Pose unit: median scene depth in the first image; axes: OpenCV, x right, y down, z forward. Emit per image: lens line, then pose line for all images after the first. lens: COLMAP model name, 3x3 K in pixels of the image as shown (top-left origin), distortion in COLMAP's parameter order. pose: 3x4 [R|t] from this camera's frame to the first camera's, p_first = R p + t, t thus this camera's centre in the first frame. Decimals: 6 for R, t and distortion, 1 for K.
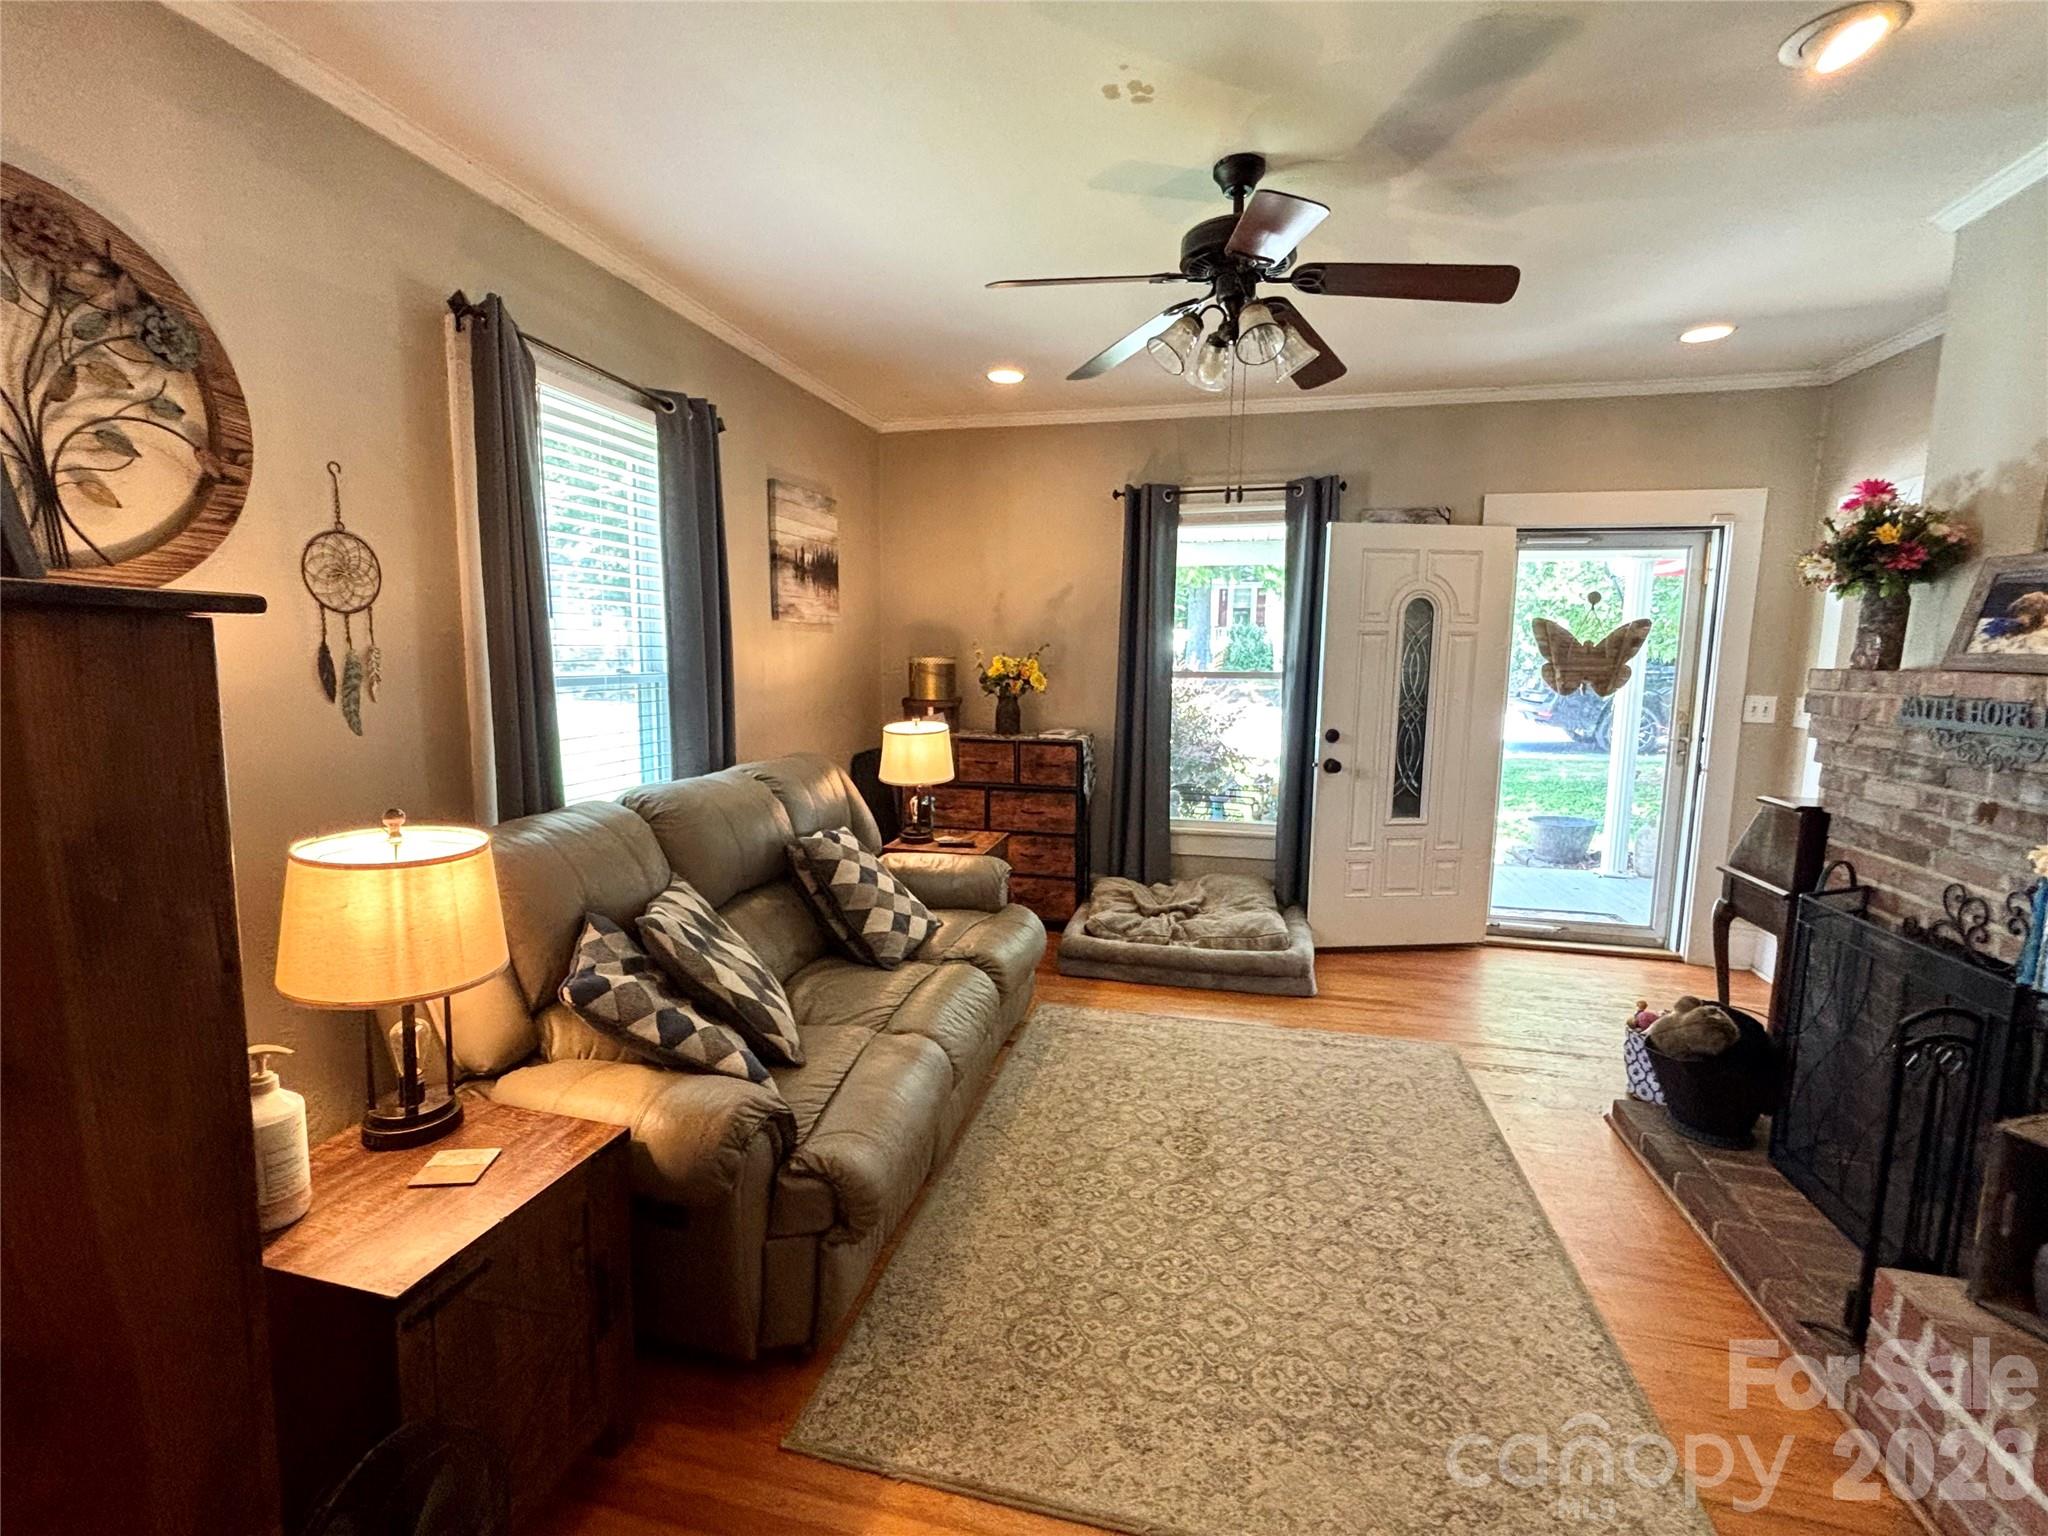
lens RADIAL K [[892.7, 0, 1014.8], [0, 892.7, 763.5], [0, 0, 1]] dist [-0.003554, -0.001623]
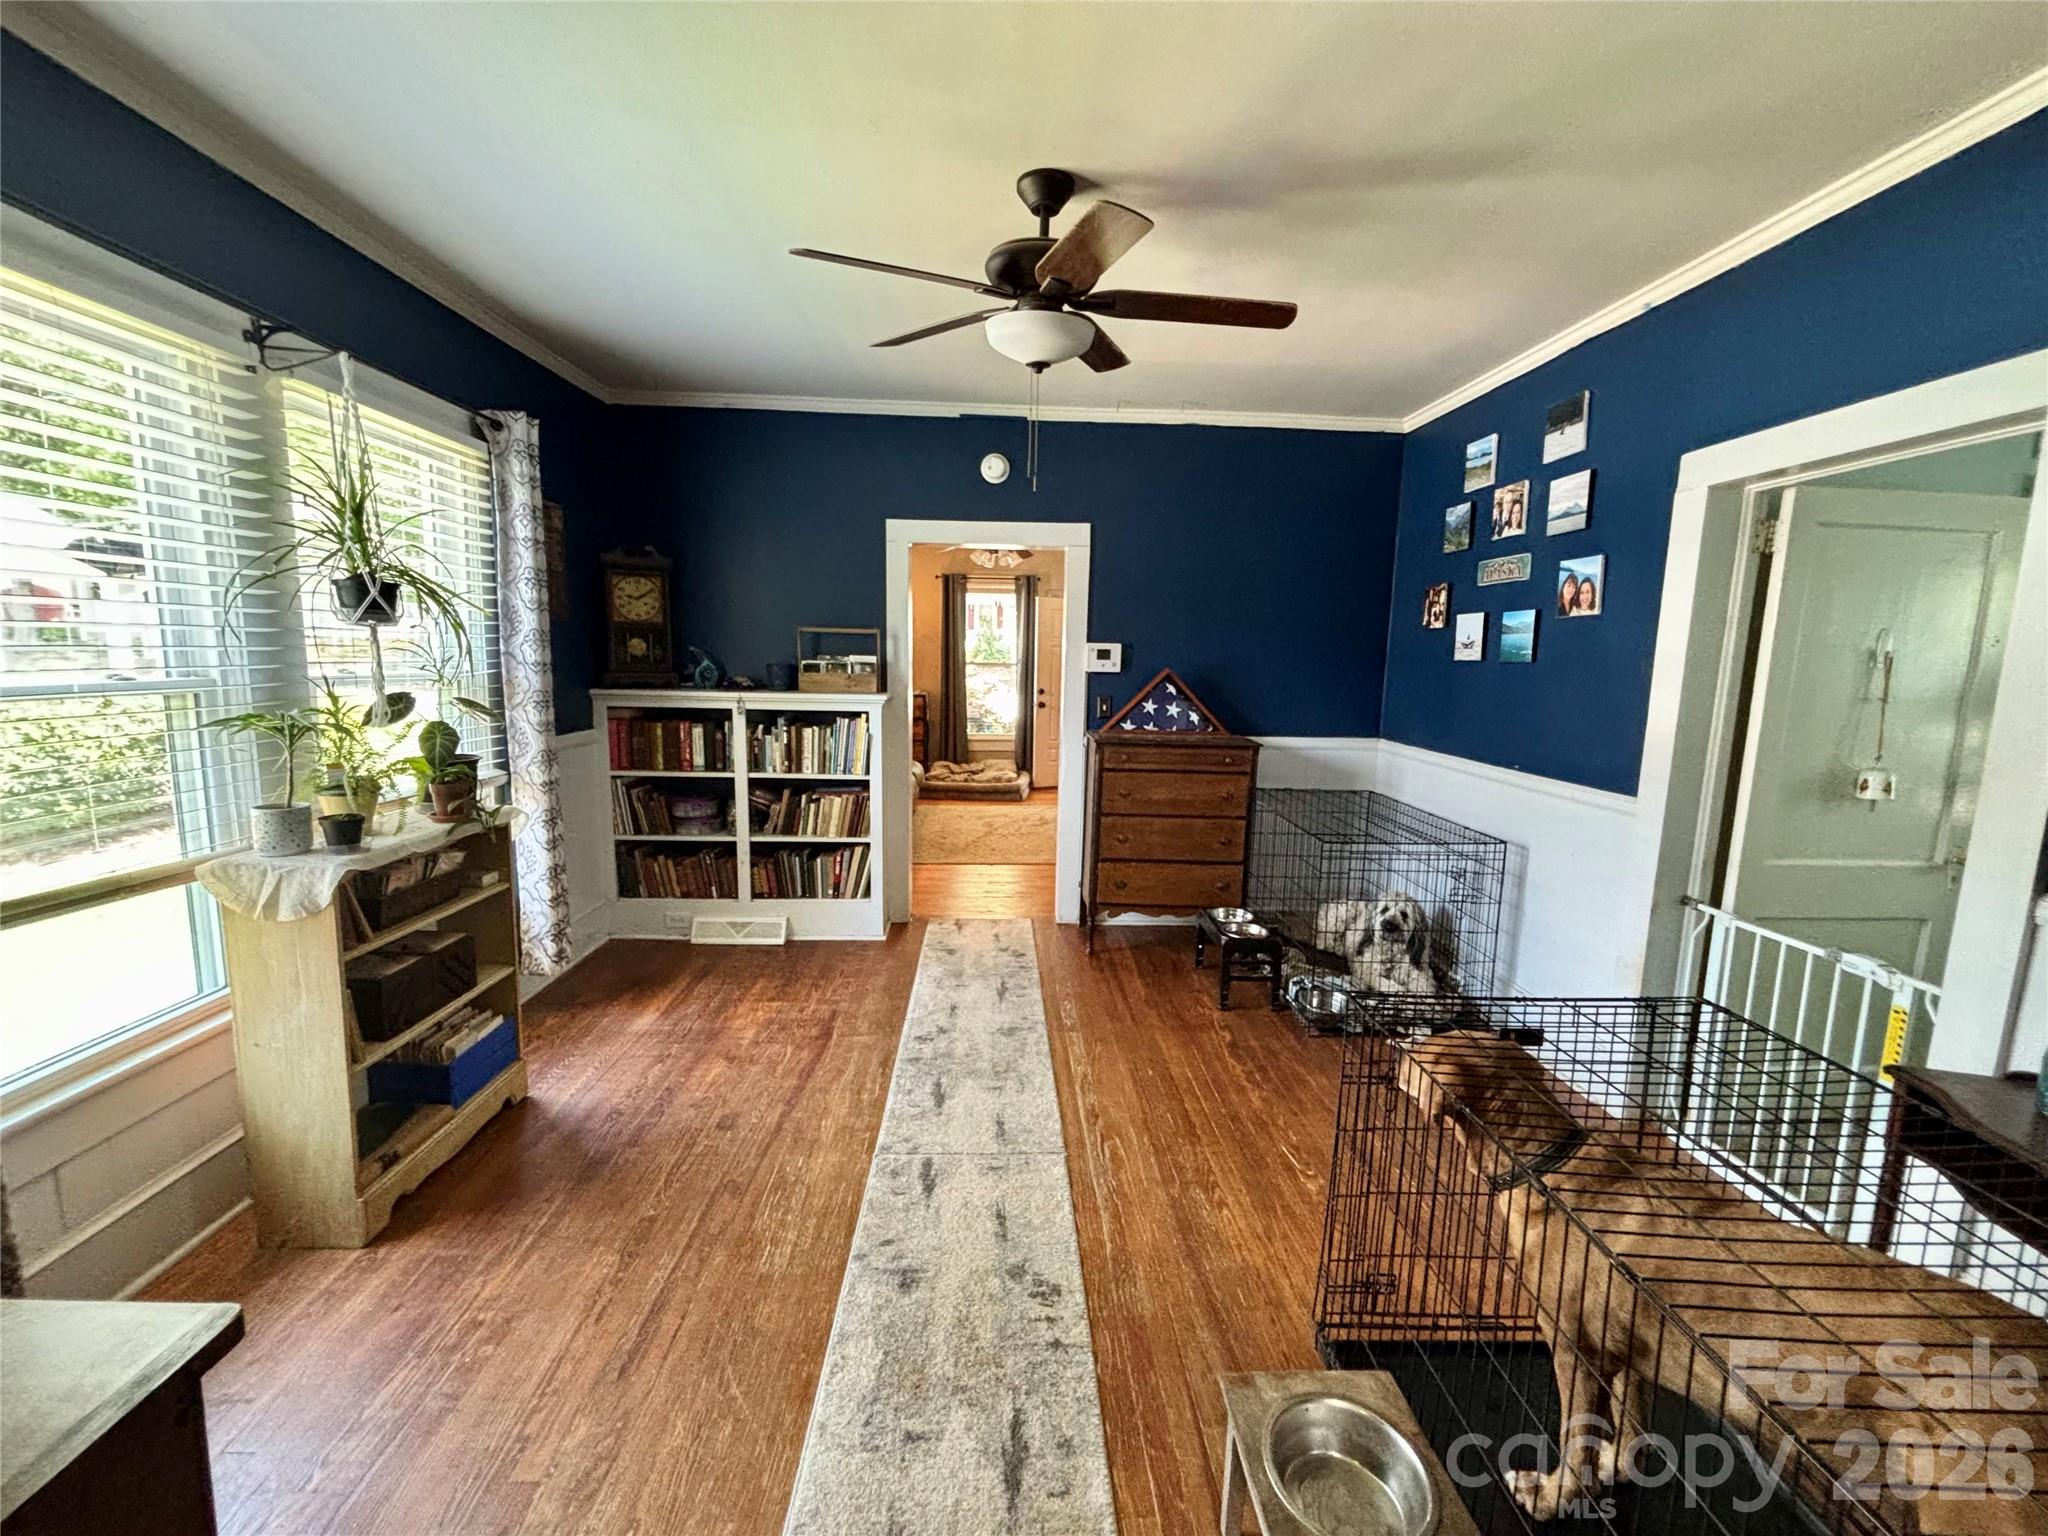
lens RADIAL K [[820.9, 0, 1034.1], [0, 820.9, 770.6], [0, 0, 1]] dist [0.002355, -0.001523]
pose [[0.953248, -0.032488, 0.300437, -0.553527], [0.024813, 0.999262, 0.029328, 0.213612], [-0.301168, -0.020502, 0.953351, -1.917513]]
